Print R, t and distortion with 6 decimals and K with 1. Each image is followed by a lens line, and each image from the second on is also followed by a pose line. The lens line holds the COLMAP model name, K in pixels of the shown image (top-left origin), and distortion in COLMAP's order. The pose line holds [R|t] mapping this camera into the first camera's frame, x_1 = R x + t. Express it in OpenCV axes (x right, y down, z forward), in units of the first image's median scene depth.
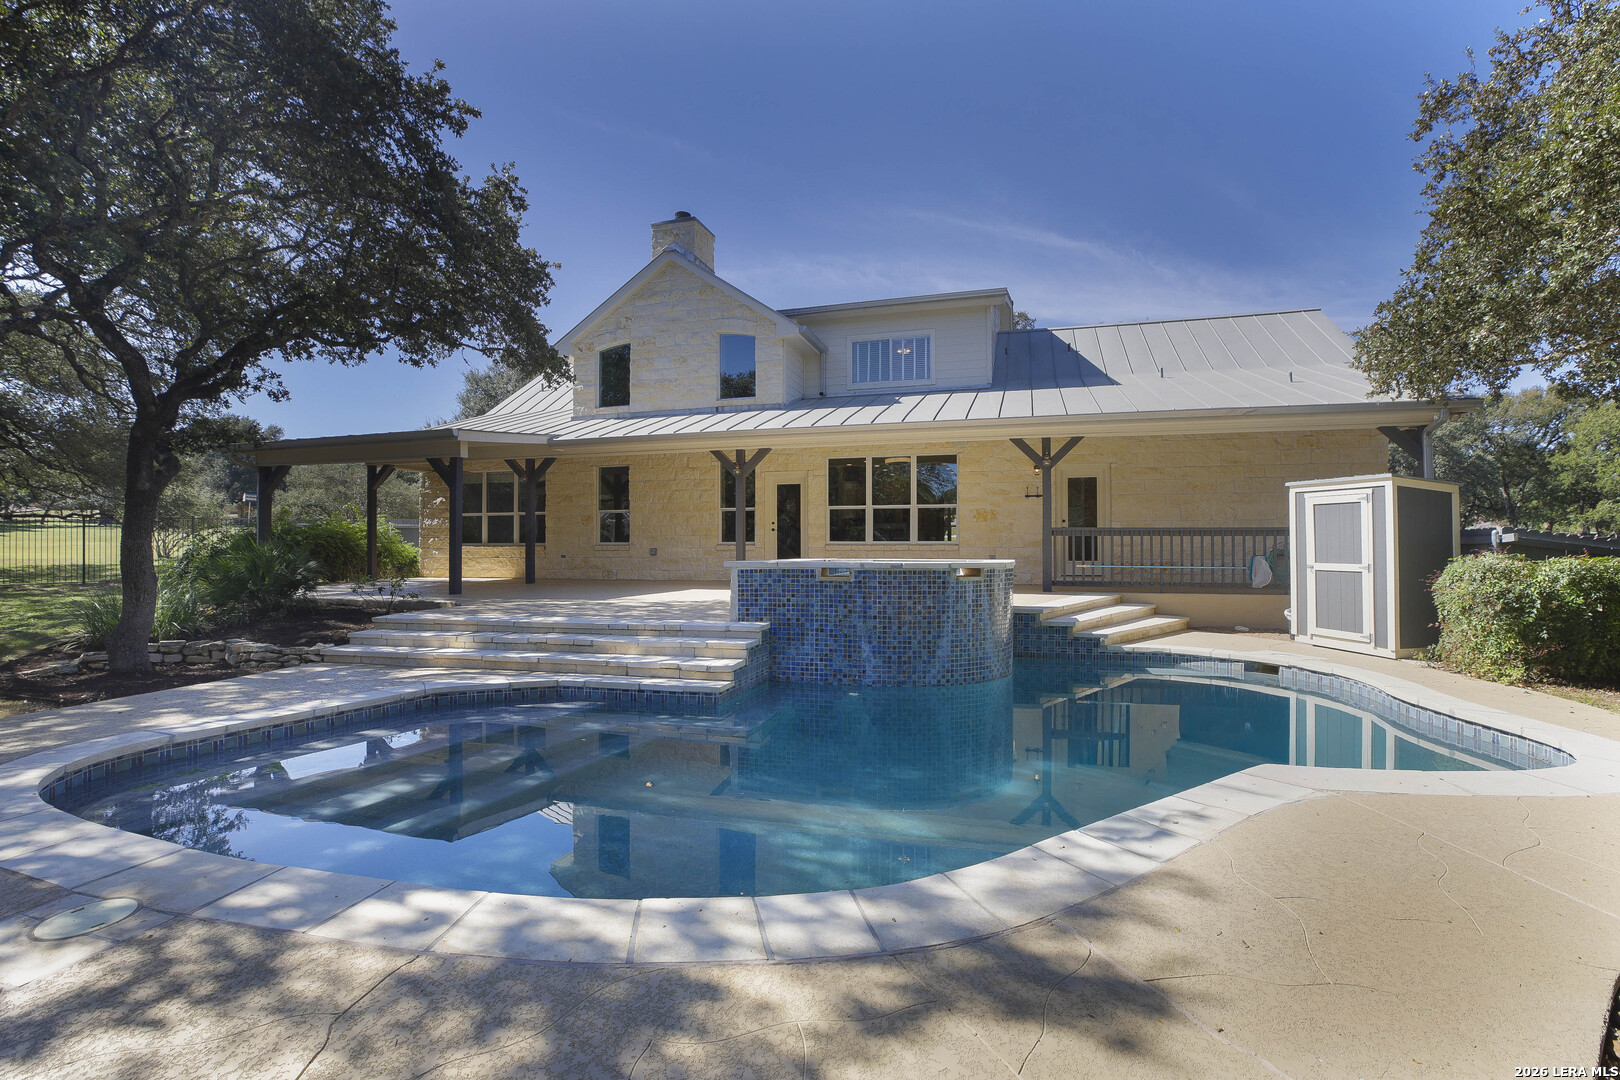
lens RADIAL K [[747.7, 0, 804.7], [0, 747.7, 543.9], [0, 0, 1]] dist [-0.027926, 0.001012]
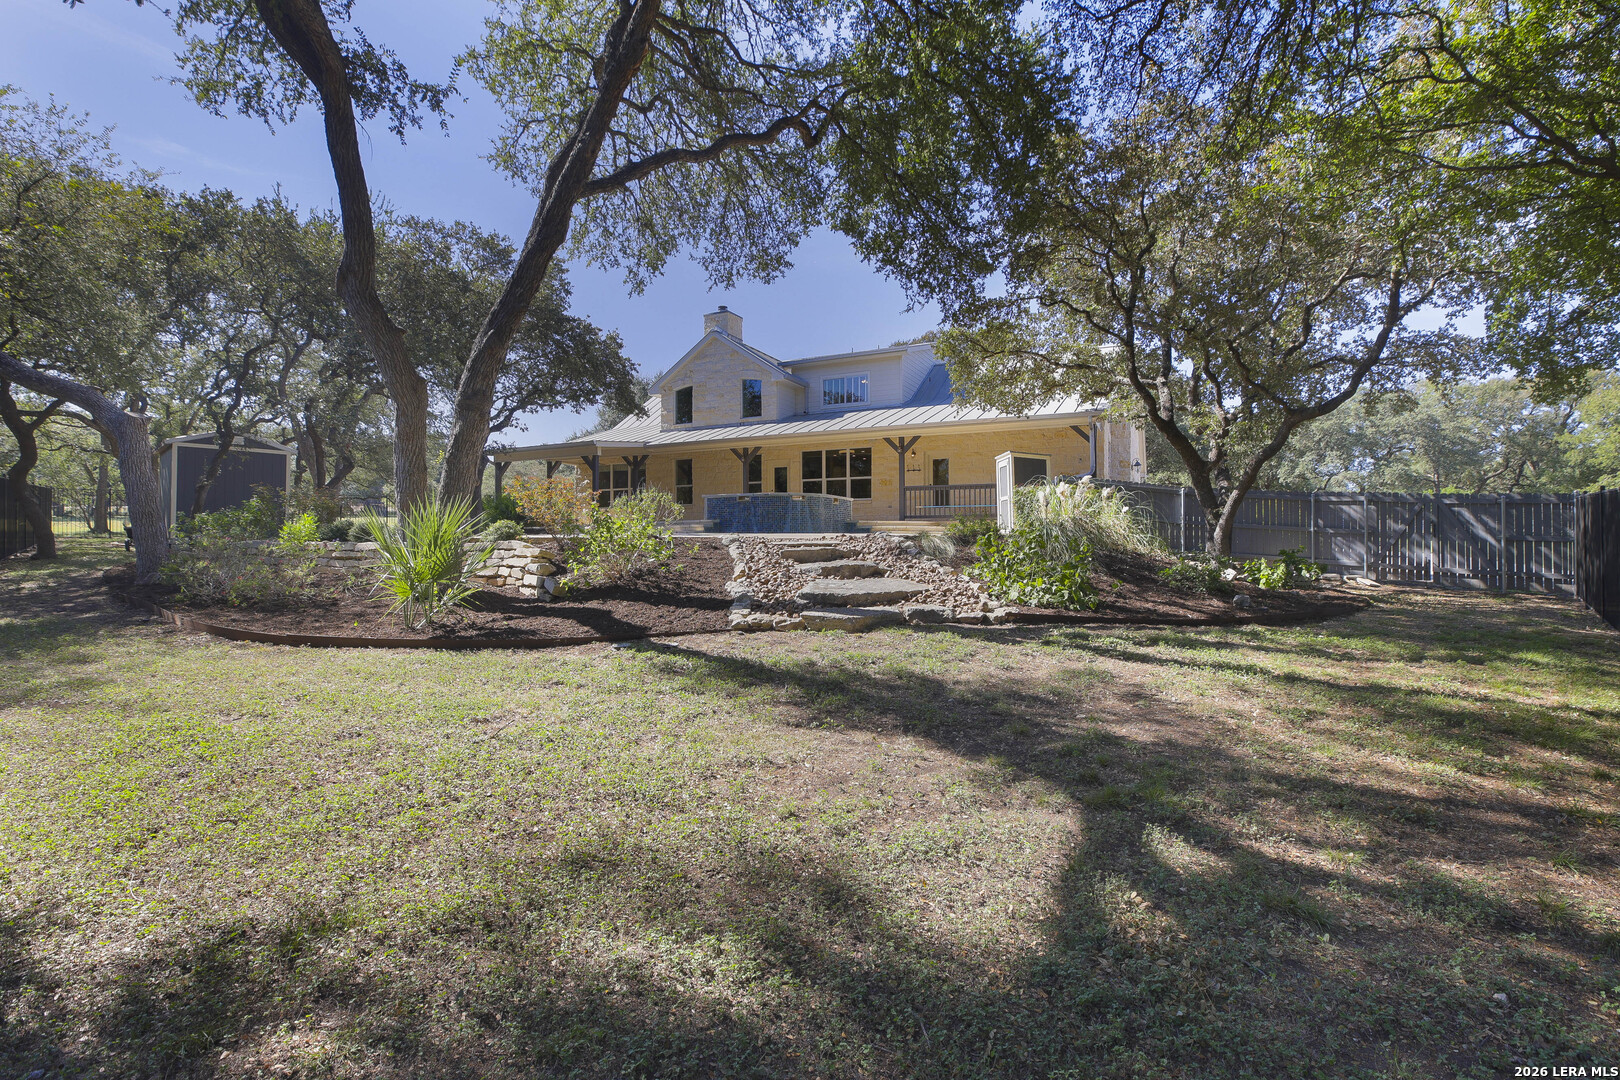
lens RADIAL K [[747.7, 0, 804.7], [0, 747.7, 543.9], [0, 0, 1]] dist [-0.027926, 0.001012]
pose [[0.985941, -0.002701, -0.167070, 0.330885], [0.003657, 0.999979, 0.005416, 0.089581], [0.167052, -0.005951, 0.985930, -0.697487]]
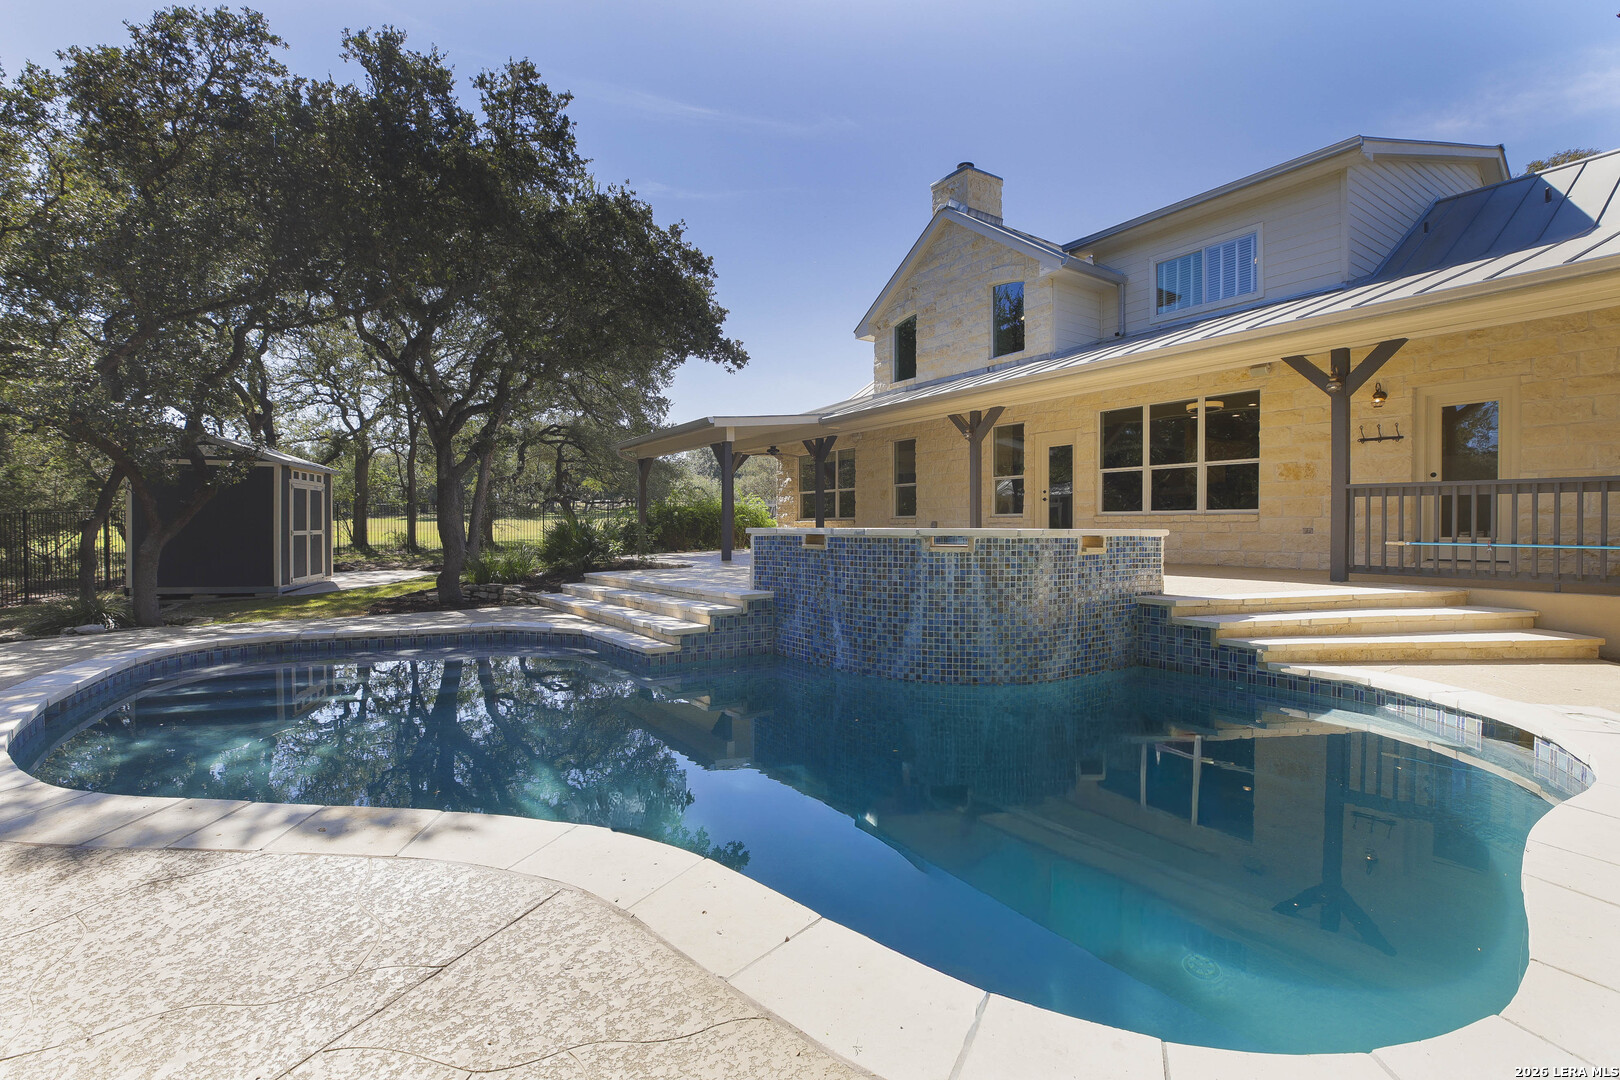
lens RADIAL K [[742.2, 0, 810.0], [0, 742.2, 540.0], [0, 0, 1]] dist [-0.035832, 0.009863]
pose [[0.772943, 0.012509, -0.634352, 0.312584], [0.001574, 0.999765, 0.021632, 0.010336], [0.634474, -0.017719, 0.772741, 0.164060]]
